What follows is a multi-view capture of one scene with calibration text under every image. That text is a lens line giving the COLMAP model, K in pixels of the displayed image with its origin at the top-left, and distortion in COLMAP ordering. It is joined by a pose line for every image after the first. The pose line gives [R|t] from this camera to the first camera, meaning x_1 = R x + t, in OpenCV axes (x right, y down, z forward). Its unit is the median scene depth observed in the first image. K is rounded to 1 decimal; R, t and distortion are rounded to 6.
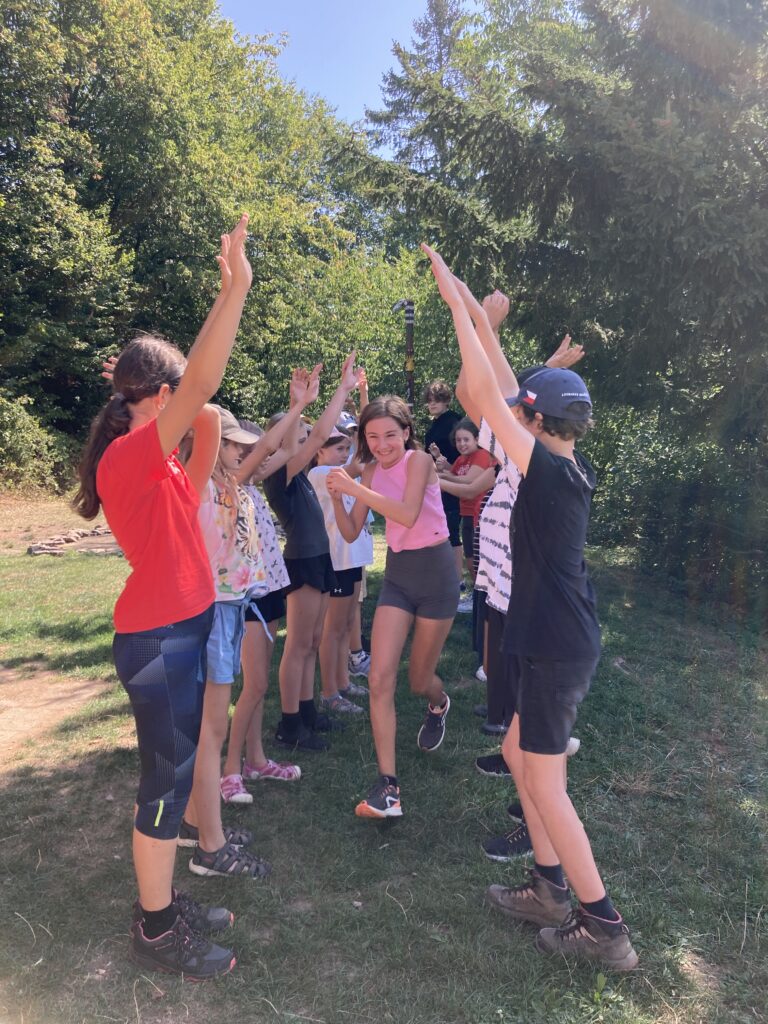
lens RADIAL K [[837.8, 0, 381.8], [0, 837.8, 512.9], [0, 0, 1]] dist [0.011350, 0.000646]
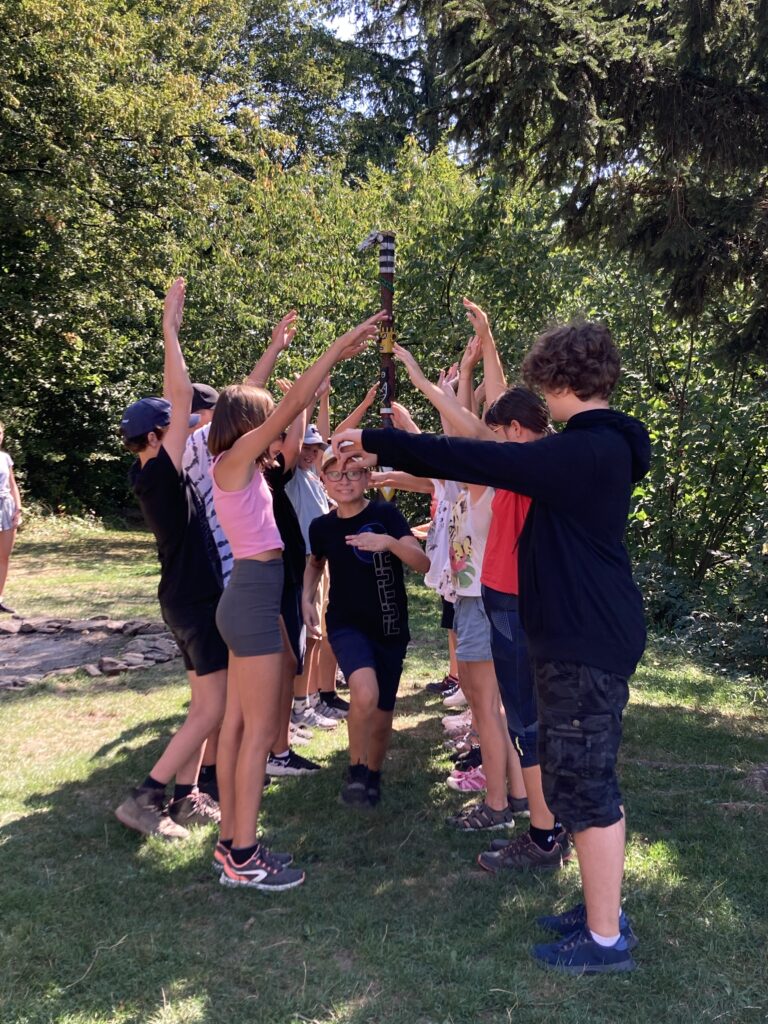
lens RADIAL K [[1253.5, 0, 384.7], [0, 1253.5, 513.1], [0, 0, 1]] dist [-0.098577, 0.000000]
pose [[0.999200, -0.000569, 0.039987, -0.002736], [0.002554, 0.998765, -0.049616, -0.010961], [-0.039910, 0.049678, 0.997968, 0.102840]]
